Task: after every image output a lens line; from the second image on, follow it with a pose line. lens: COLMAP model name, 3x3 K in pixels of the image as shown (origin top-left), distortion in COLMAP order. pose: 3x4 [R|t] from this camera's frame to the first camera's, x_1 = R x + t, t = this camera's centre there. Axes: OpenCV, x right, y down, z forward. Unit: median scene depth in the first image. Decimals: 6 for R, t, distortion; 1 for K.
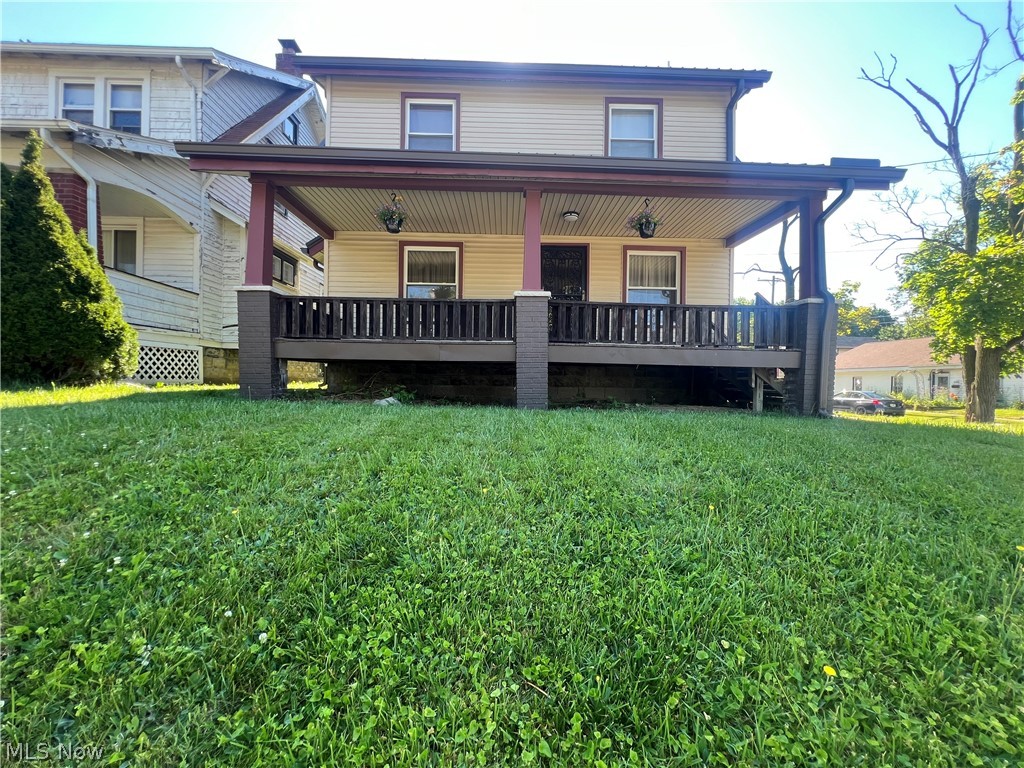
lens RADIAL K [[410.2, 0, 511.9], [0, 410.2, 385.7], [0, 0, 1]] dist [-0.001772, 0.000308]
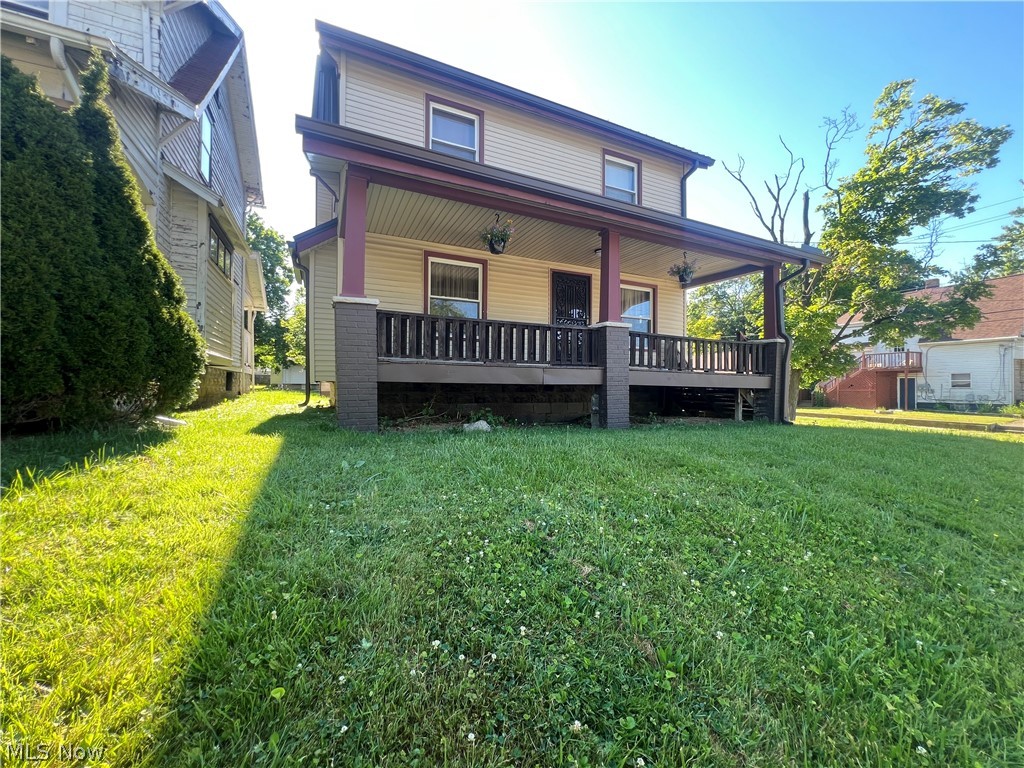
lens RADIAL K [[410.2, 0, 511.2], [0, 410.2, 385.4], [0, 0, 1]] dist [-0.001772, 0.000308]
pose [[0.915226, -0.003748, 0.402924, -0.468881], [0.008005, 0.999929, -0.008883, -0.035621], [-0.402862, 0.011356, 0.915190, 0.067396]]
